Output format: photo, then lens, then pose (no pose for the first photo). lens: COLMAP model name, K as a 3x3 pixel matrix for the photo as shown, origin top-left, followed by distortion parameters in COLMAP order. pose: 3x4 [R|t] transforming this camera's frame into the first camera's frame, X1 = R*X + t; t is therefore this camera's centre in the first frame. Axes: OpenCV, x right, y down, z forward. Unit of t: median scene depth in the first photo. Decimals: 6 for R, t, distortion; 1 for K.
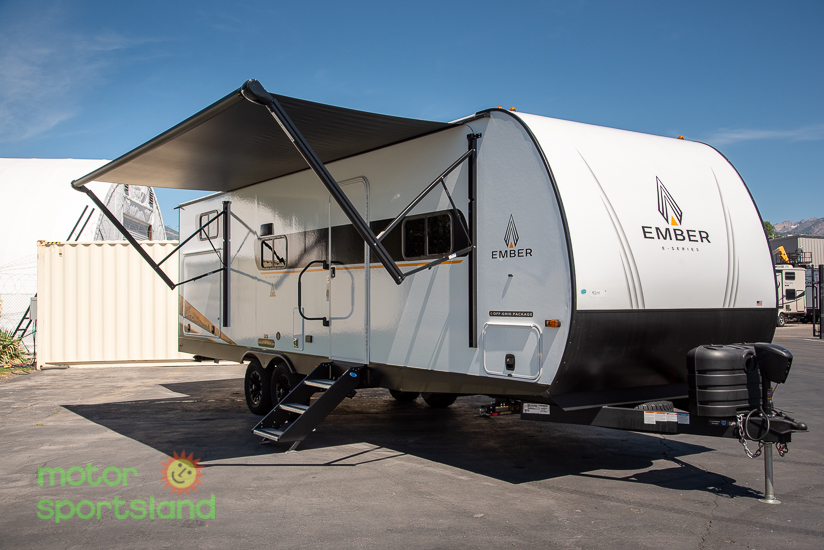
lens RADIAL K [[798.4, 0, 410.8], [0, 798.4, 278.9], [0, 0, 1]] dist [0.074016, 0.000000]
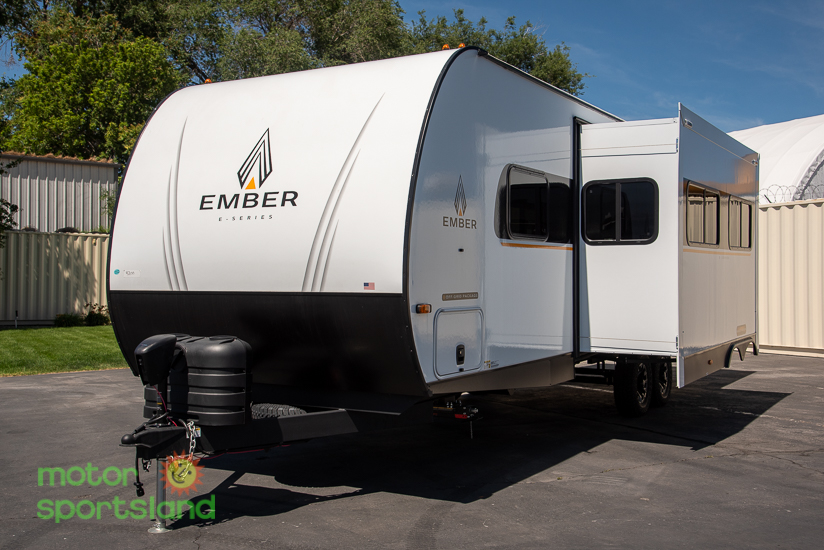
lens RADIAL K [[895.7, 0, 409.3], [0, 895.7, 272.1], [0, 0, 1]] dist [0.104786, 0.000000]
pose [[0.420122, 0.002963, -0.907463, 1.206910], [0.028147, 0.999471, 0.016294, 0.007076], [0.907031, -0.032388, 0.419816, 0.752805]]
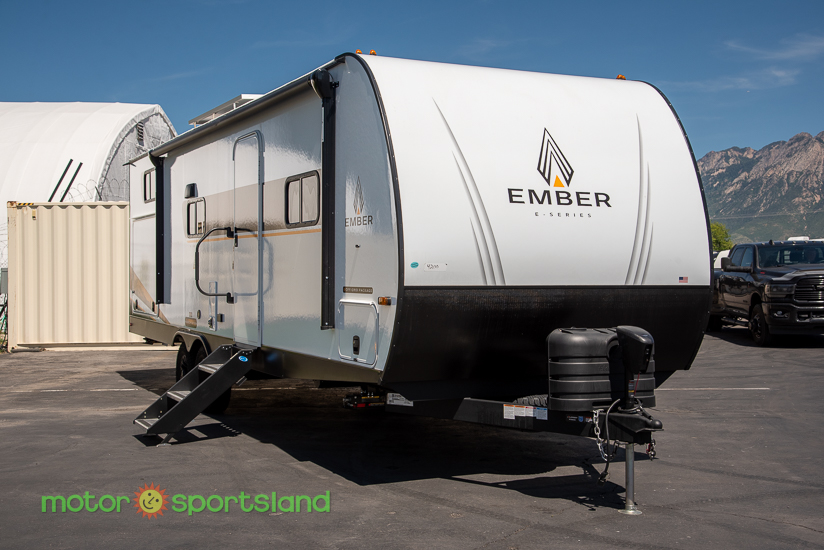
lens RADIAL K [[1029.5, 0, 397.6], [0, 1029.5, 265.6], [0, 0, 1]] dist [0.164385, 0.000000]
pose [[0.987997, 0.004888, -0.154397, 0.324988], [-0.002002, 0.999820, 0.018842, -0.003879], [0.154462, -0.018307, 0.987829, -0.099005]]
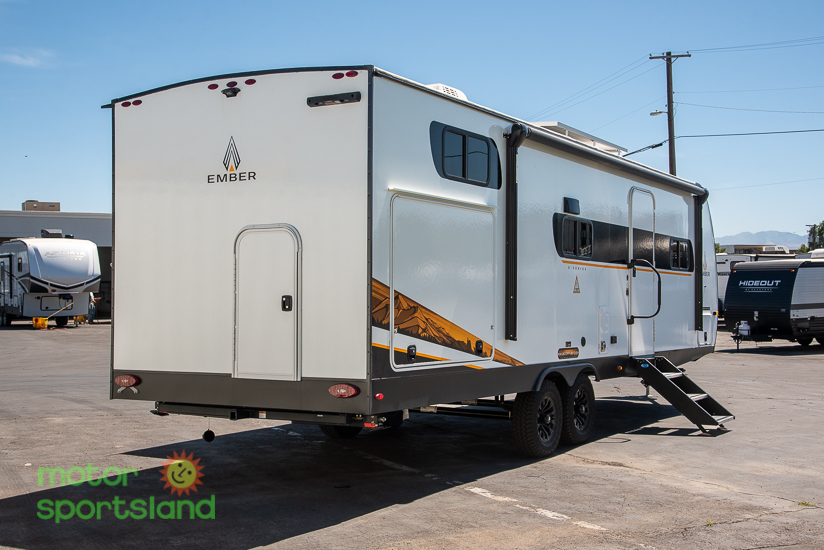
lens RADIAL K [[977.0, 0, 413.2], [0, 977.0, 274.5], [0, 0, 1]] dist [0.167393, 0.000000]
pose [[-0.414926, 0.025187, 0.909506, -1.507781], [-0.030779, 0.998656, -0.041697, 0.075297], [-0.909334, -0.045295, -0.413594, 2.360273]]
